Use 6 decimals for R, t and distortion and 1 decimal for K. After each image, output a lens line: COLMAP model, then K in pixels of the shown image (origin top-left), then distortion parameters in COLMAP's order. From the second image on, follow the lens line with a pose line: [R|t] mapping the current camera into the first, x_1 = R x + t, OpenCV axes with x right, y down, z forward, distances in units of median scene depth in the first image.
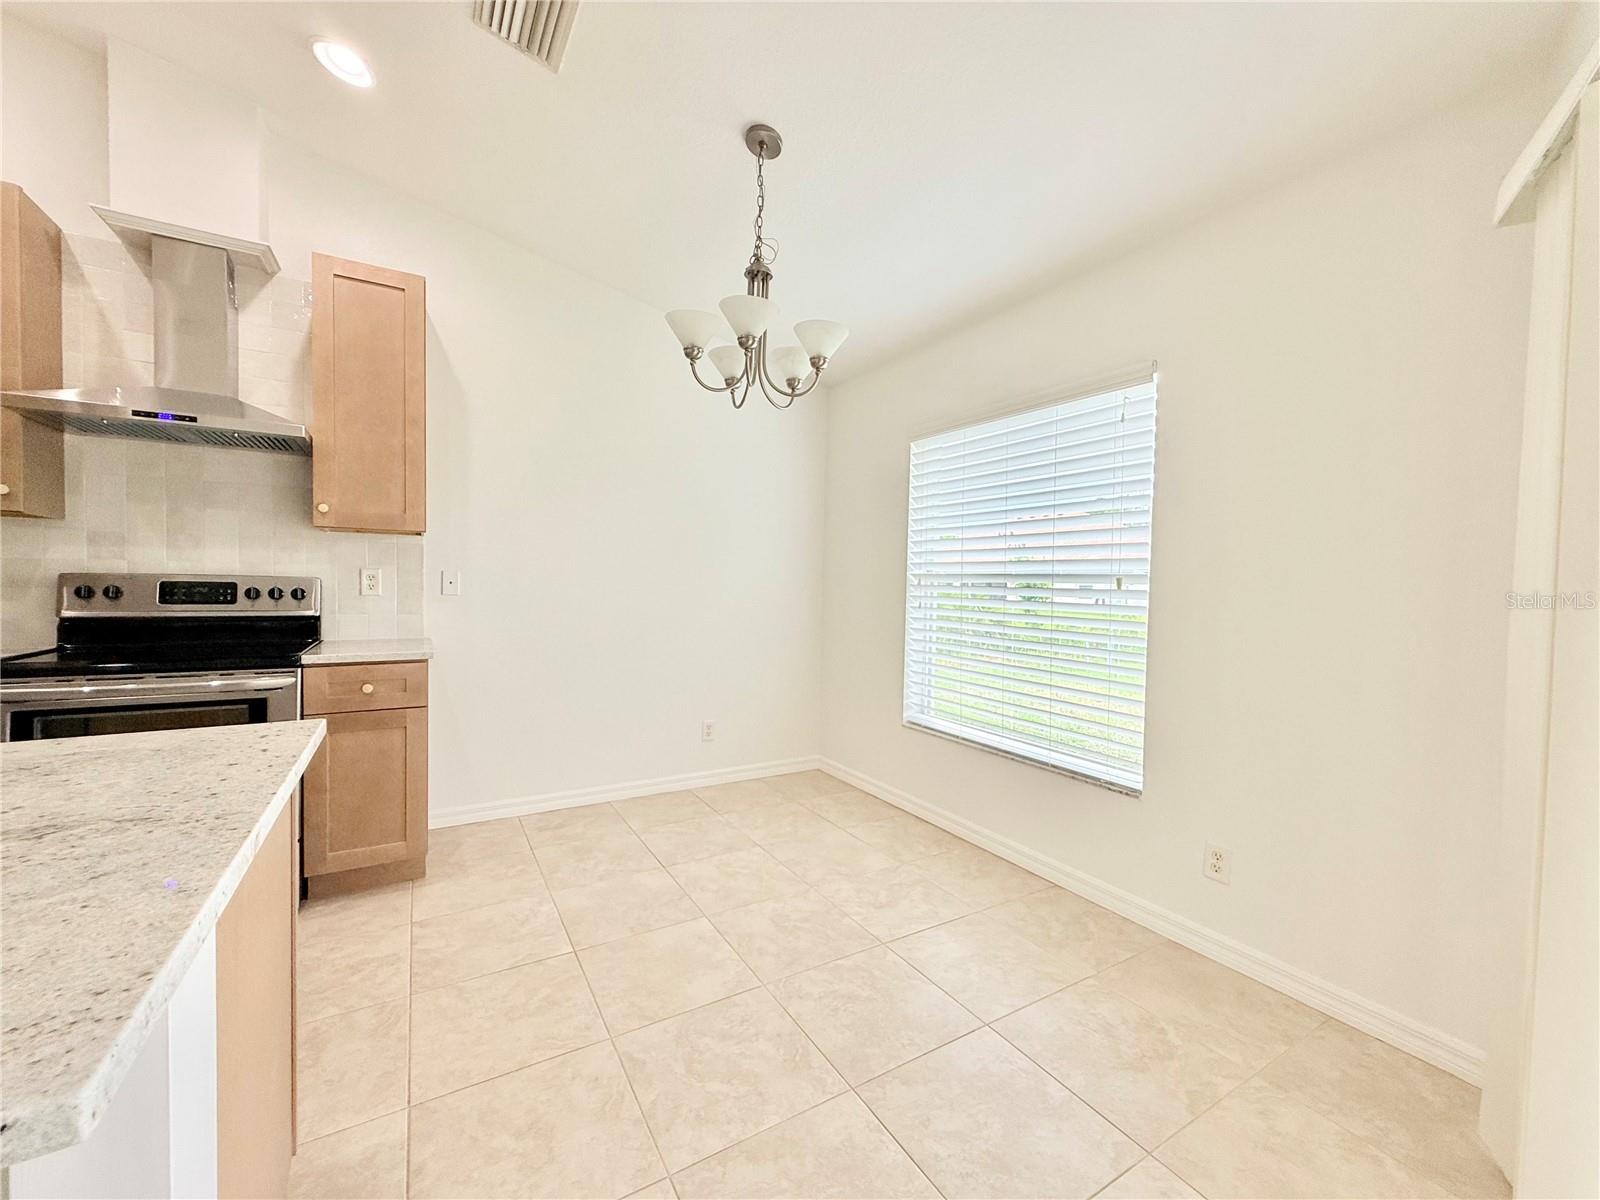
lens RADIAL K [[637.2, 0, 800.0], [0, 637.2, 600.0], [0, 0, 1]] dist [-0.000126, 0.000072]
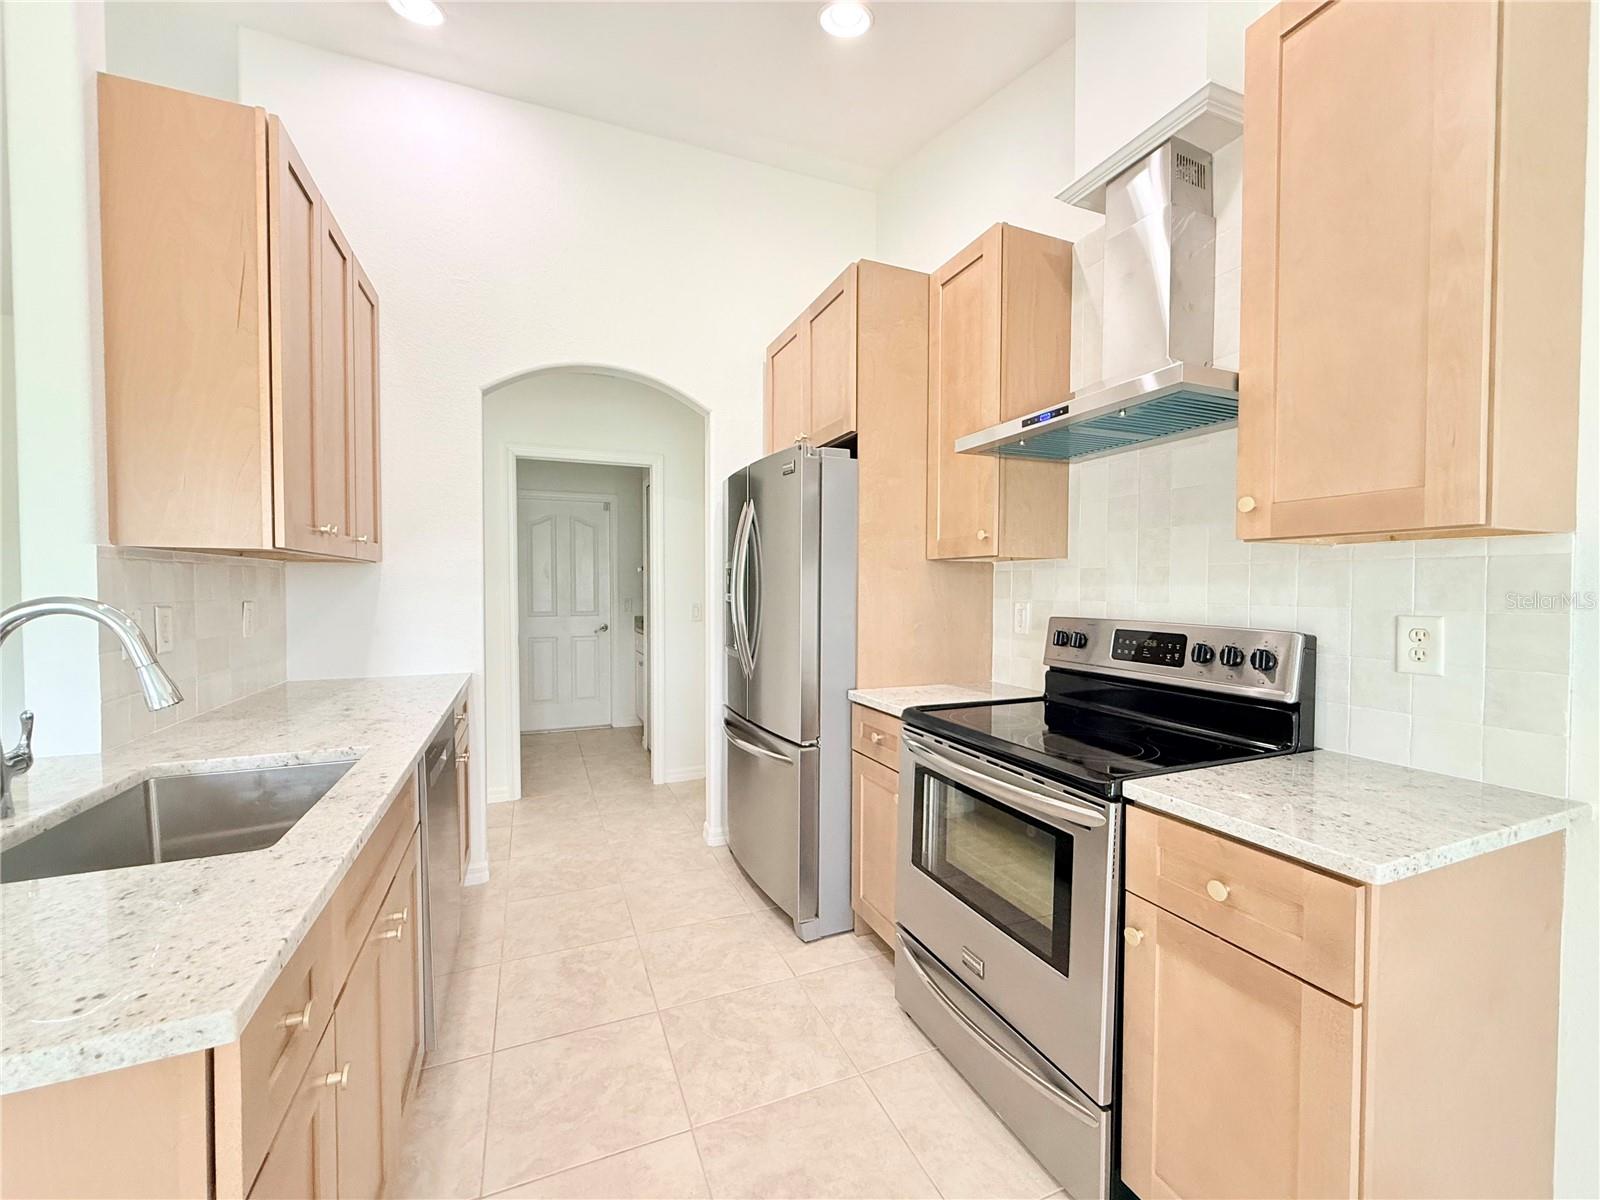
lens RADIAL K [[637.2, 0, 800.0], [0, 637.2, 600.0], [0, 0, 1]] dist [-0.000126, 0.000072]
pose [[-0.145610, 0.005522, -0.989327, -0.186892], [-0.027808, 0.999567, 0.009672, -0.064198], [0.988951, 0.028919, -0.145394, 0.761837]]
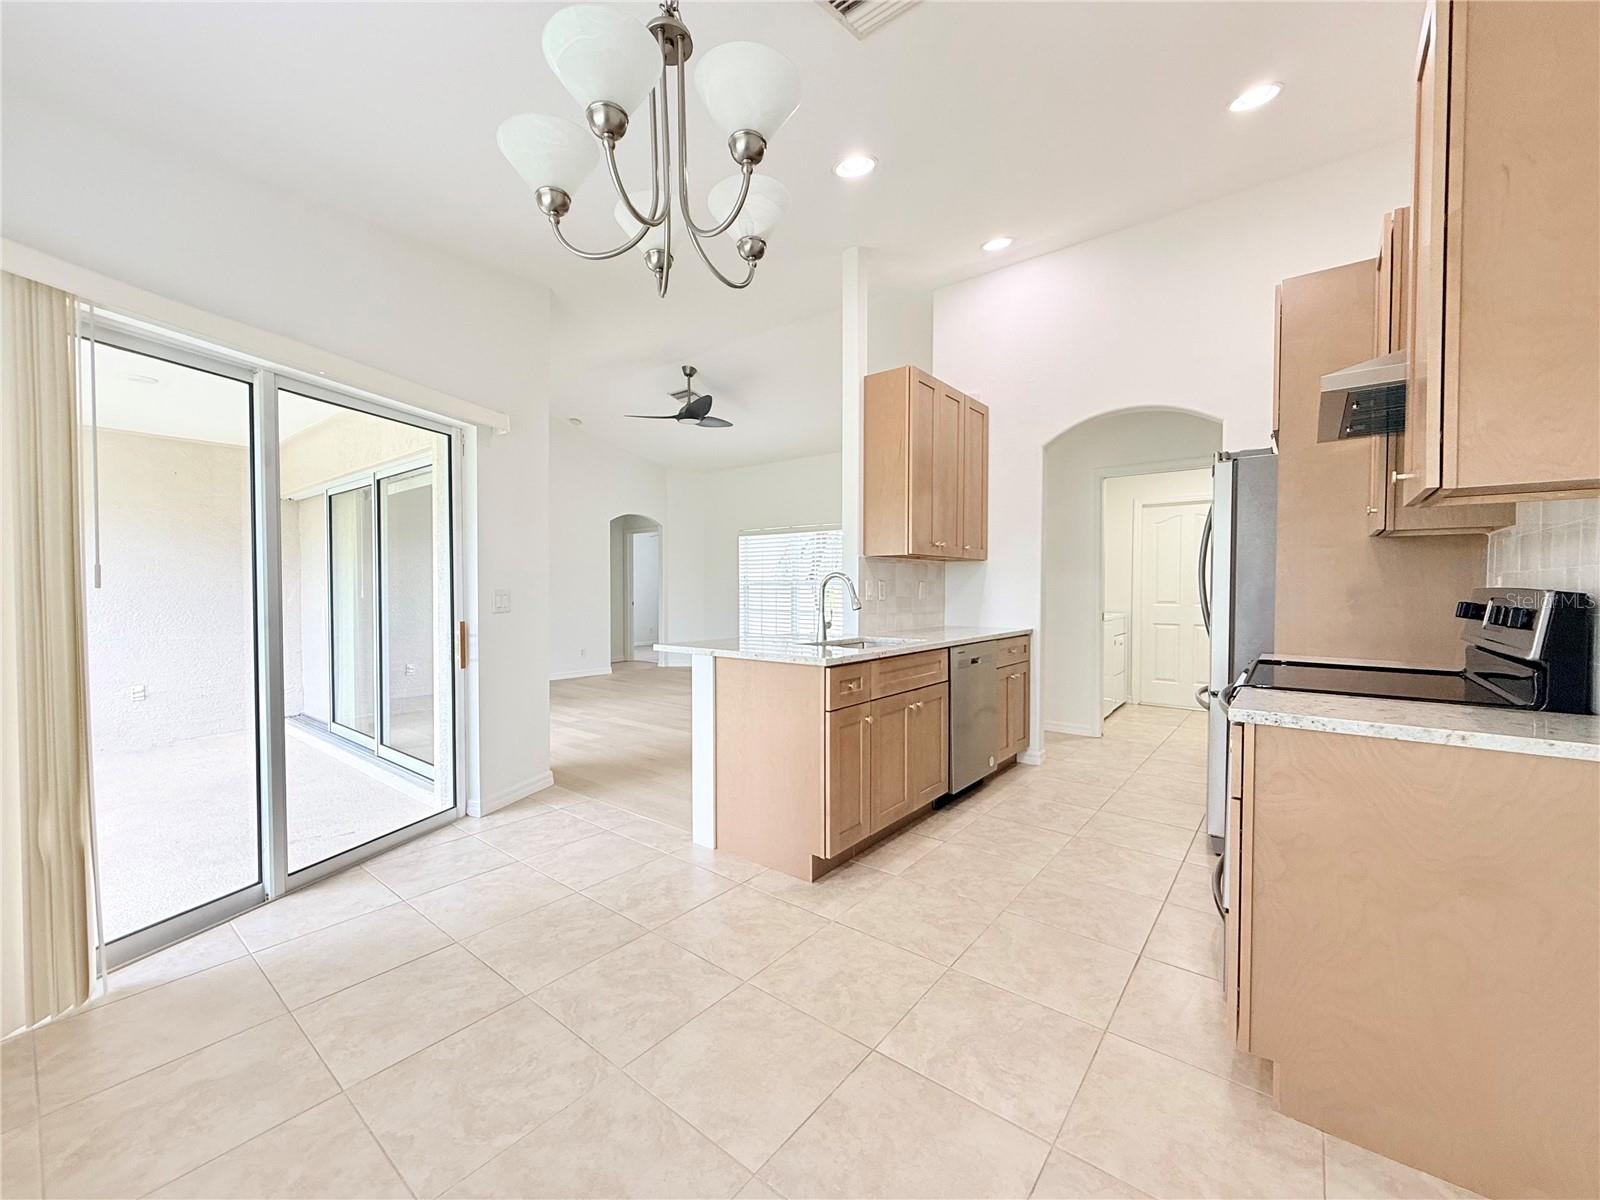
lens RADIAL K [[637.2, 0, 800.0], [0, 637.2, 600.0], [0, 0, 1]] dist [-0.000126, 0.000072]
pose [[-0.936612, -0.011902, -0.350165, 0.017411], [-0.026214, 0.999002, 0.036159, -0.034473], [0.349386, 0.043046, -0.935990, 1.483945]]
